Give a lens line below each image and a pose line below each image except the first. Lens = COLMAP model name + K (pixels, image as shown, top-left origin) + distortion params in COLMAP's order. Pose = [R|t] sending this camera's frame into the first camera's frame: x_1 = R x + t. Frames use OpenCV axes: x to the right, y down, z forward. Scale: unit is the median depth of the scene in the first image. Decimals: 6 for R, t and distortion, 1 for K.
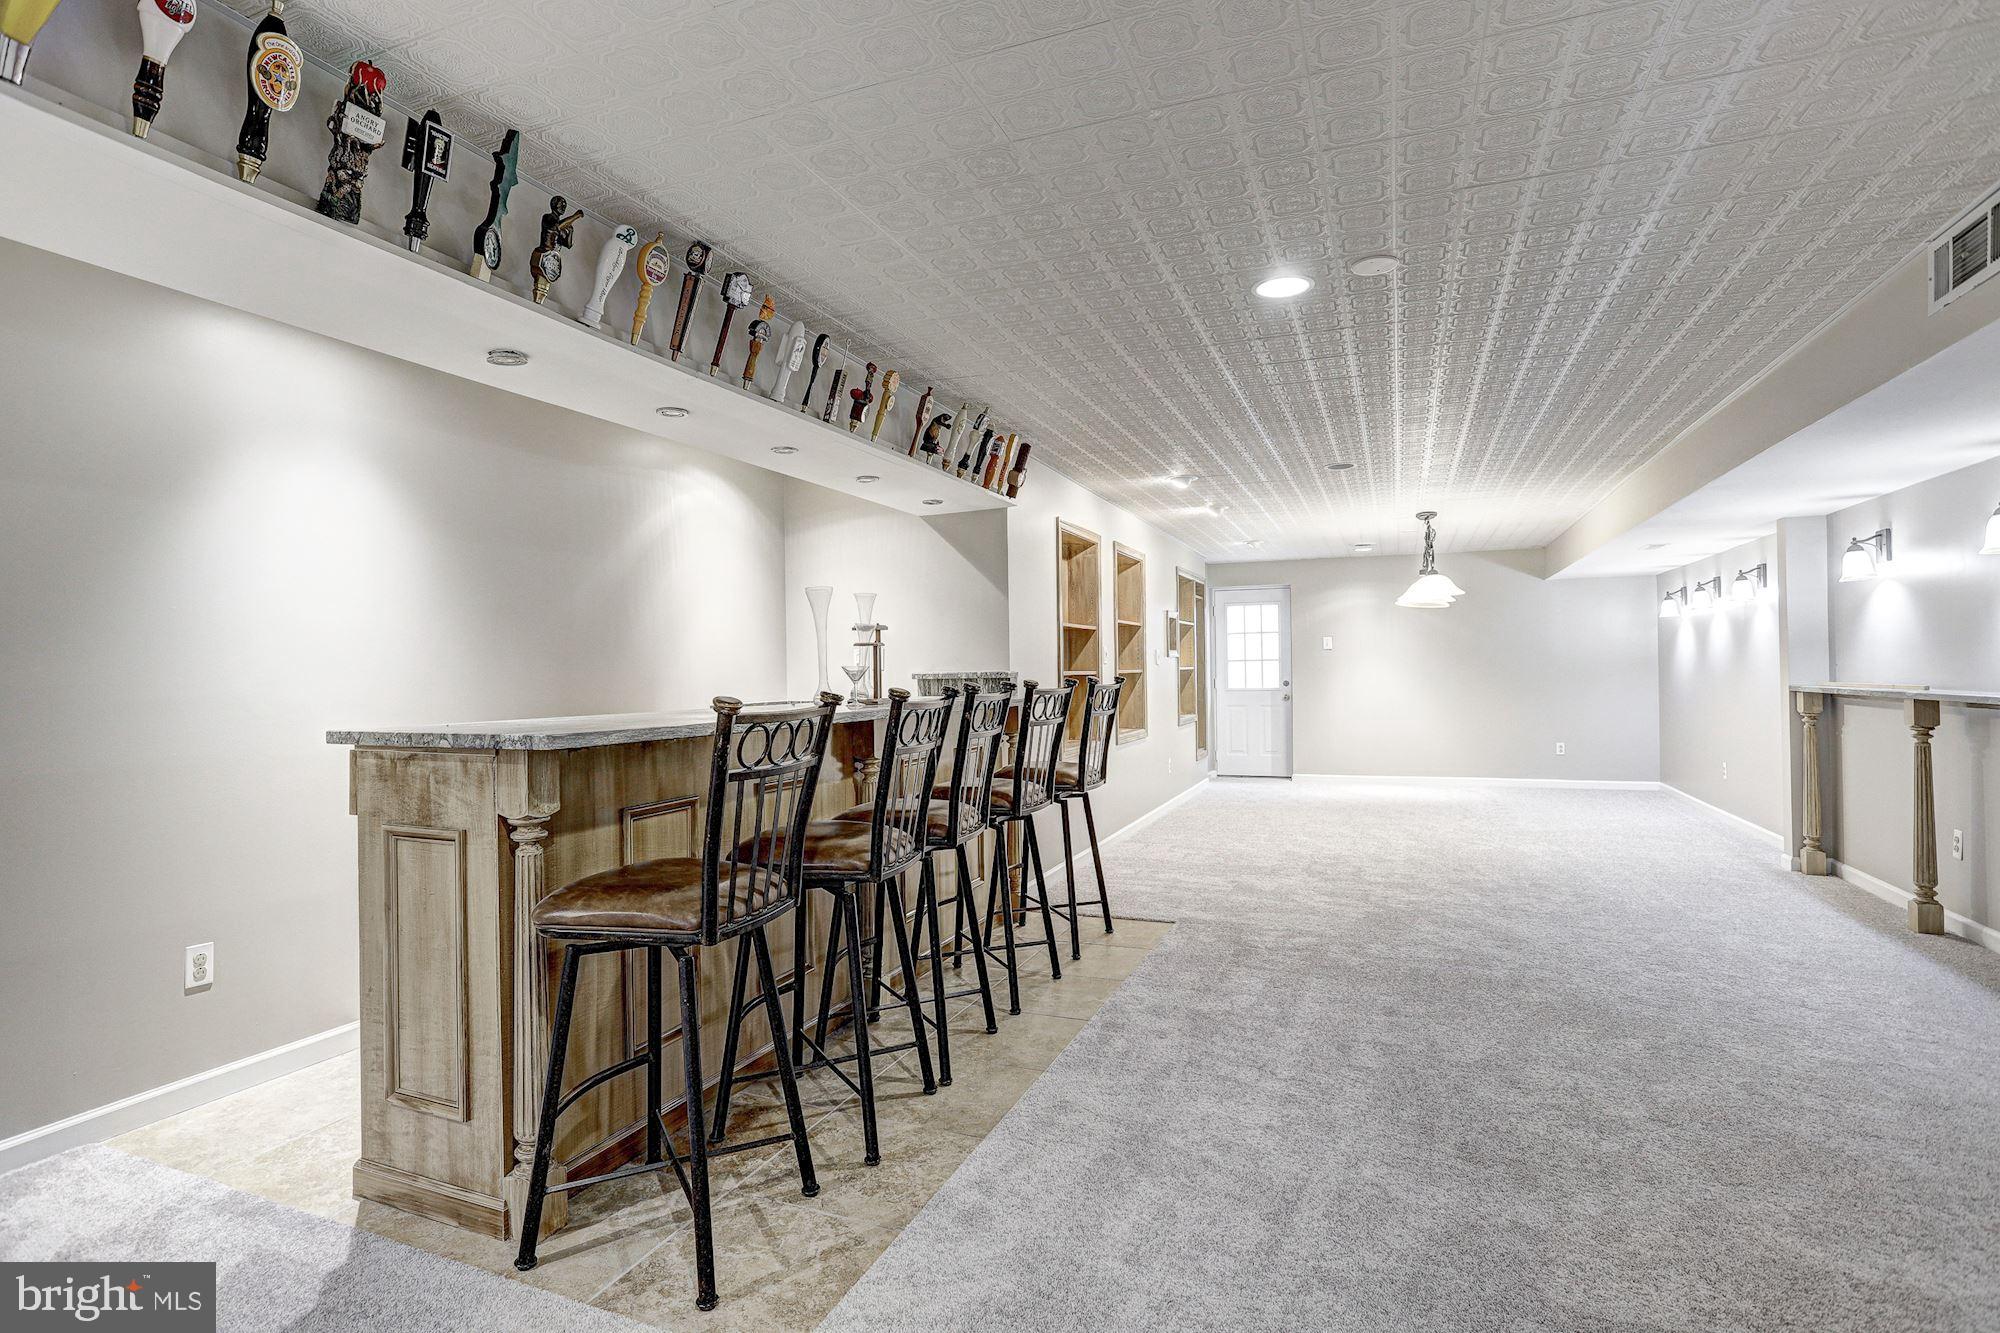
lens RADIAL K [[1007.1, 0, 980.6], [0, 1007.1, 667.7], [0, 0, 1]] dist [-0.041654, 0.009285]
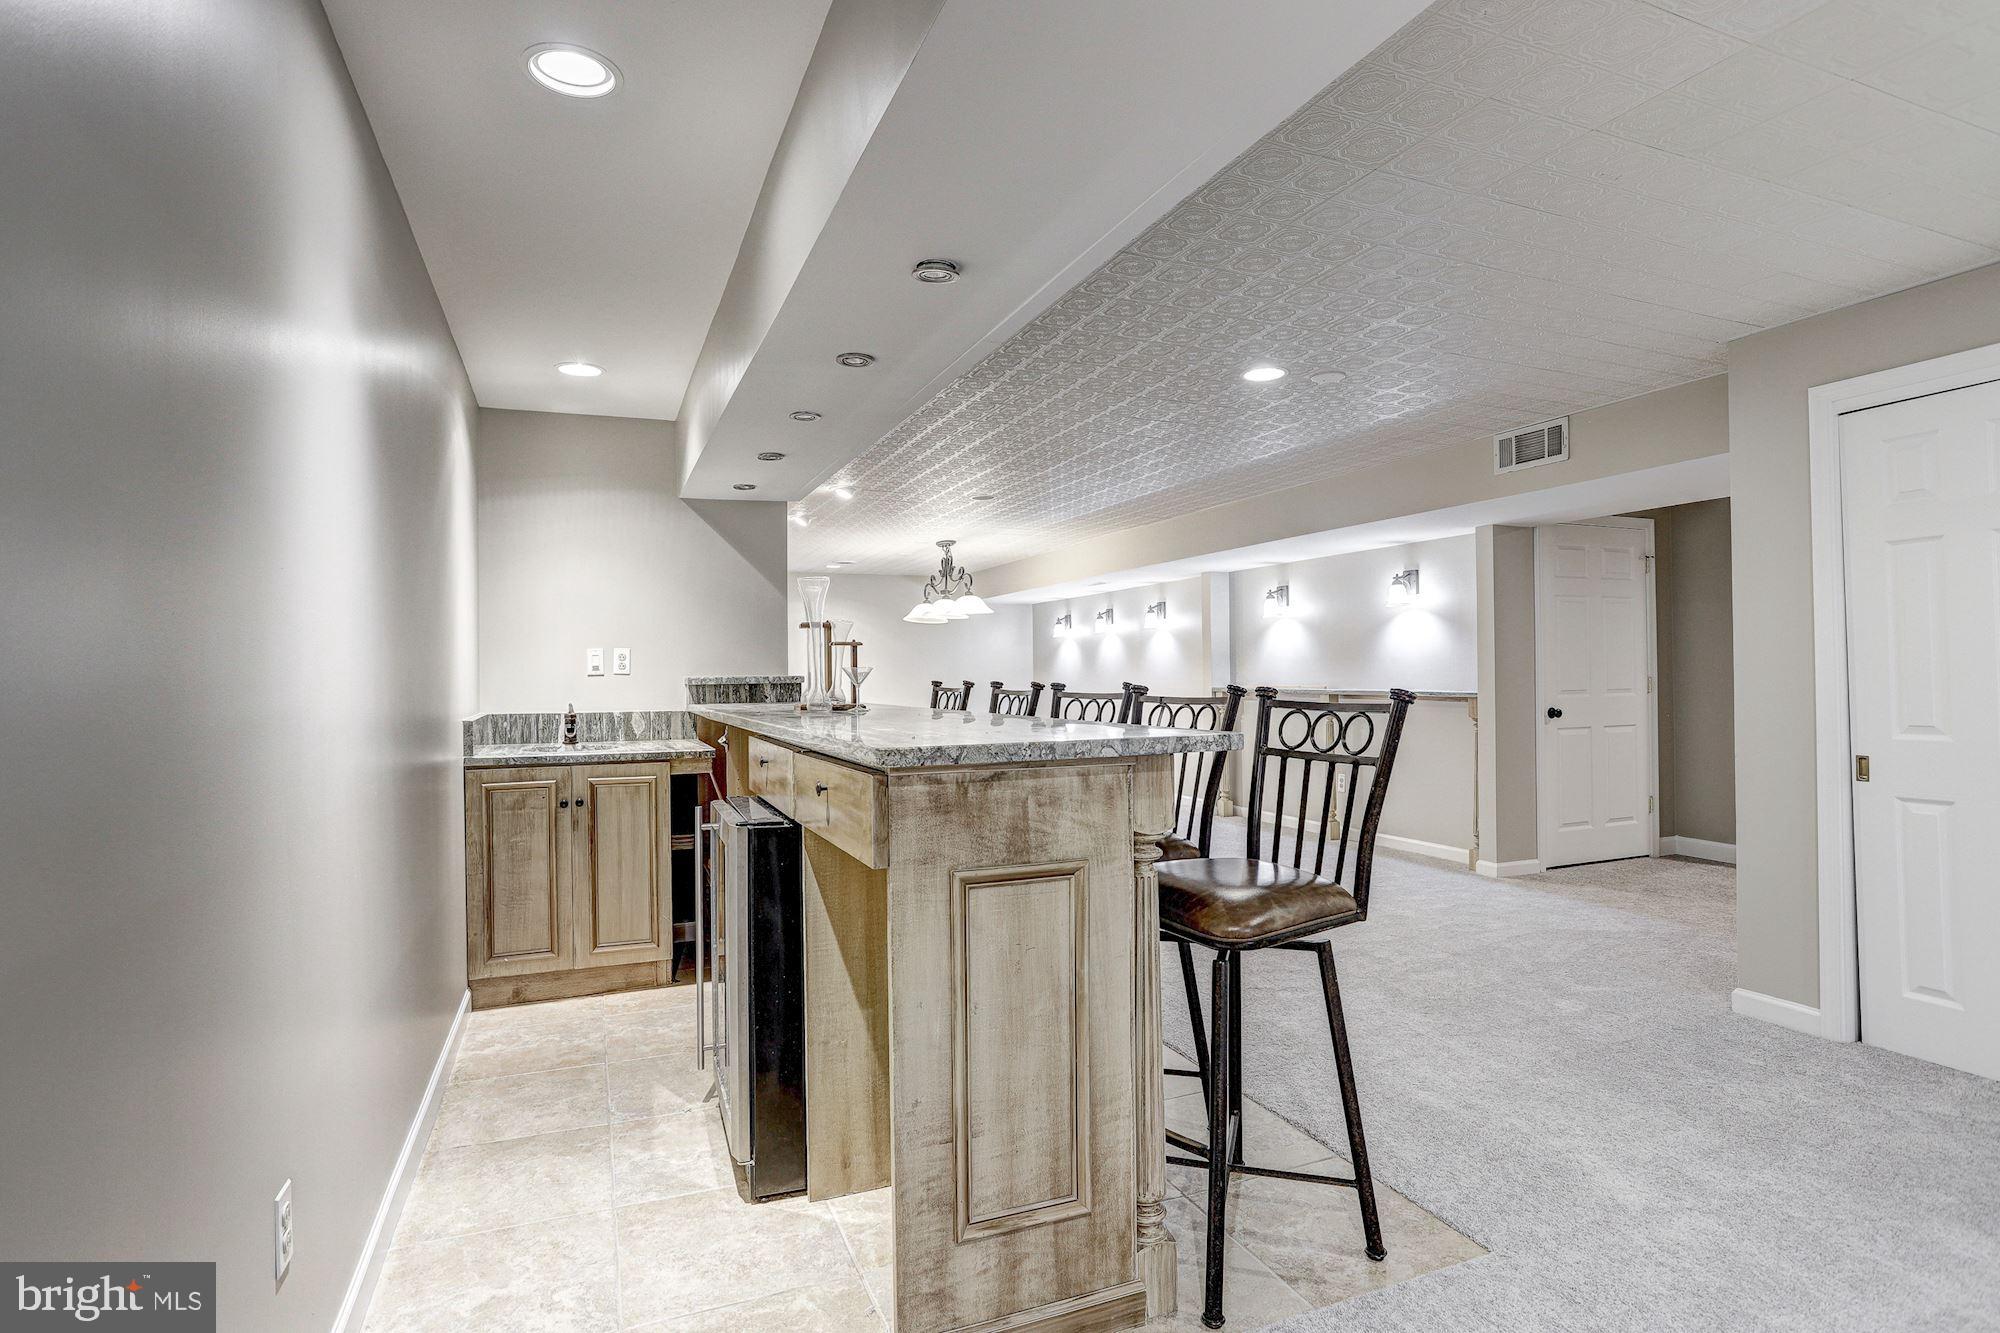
lens RADIAL K [[1007.1, 0, 985.1], [0, 1007.1, 673.4], [0, 0, 1]] dist [-0.041654, 0.009285]
pose [[0.694877, 0.004832, 0.719113, -1.136171], [-0.002019, 0.999987, -0.004769, 0.013946], [-0.719126, 0.001862, 0.694877, 0.466726]]
